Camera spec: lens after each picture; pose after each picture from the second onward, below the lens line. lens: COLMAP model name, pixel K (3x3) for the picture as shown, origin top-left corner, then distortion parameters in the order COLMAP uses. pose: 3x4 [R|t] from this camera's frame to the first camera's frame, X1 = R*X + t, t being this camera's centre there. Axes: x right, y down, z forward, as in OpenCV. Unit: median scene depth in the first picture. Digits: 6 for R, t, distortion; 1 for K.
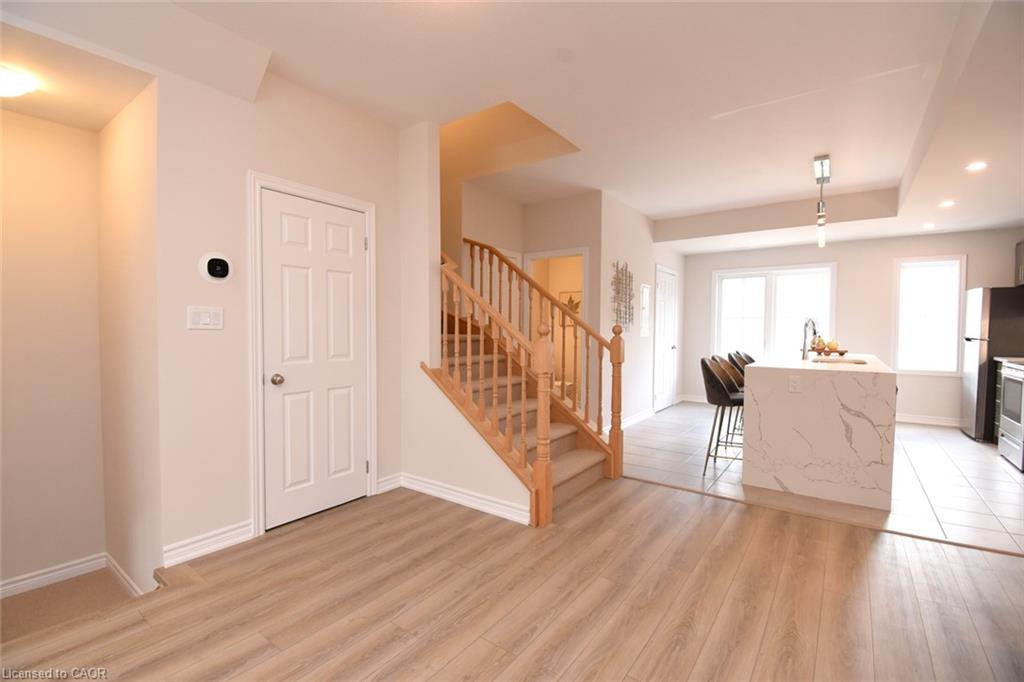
lens RADIAL K [[458.1, 0, 511.4], [0, 458.1, 344.2], [0, 0, 1]] dist [0.000953, -0.000273]
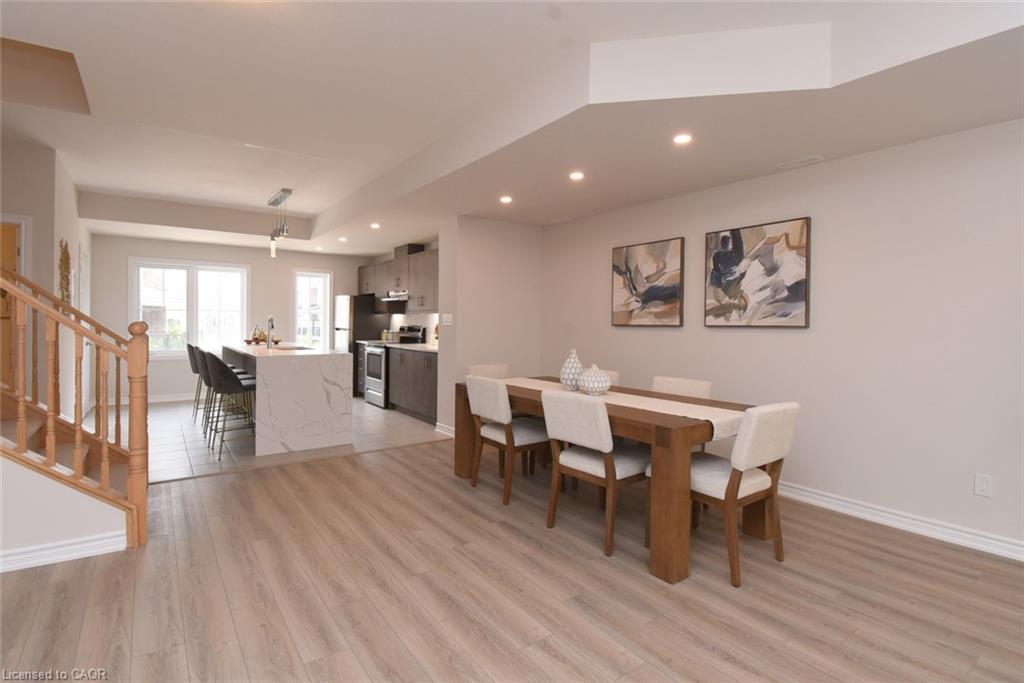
lens RADIAL K [[492.4, 0, 511.3], [0, 492.4, 323.4], [0, 0, 1]] dist [-0.000167, -0.000392]
pose [[0.296468, -0.004740, 0.955031, -0.529102], [0.022570, 0.999743, -0.002045, -0.020002], [-0.954776, 0.022162, 0.296499, -0.008032]]
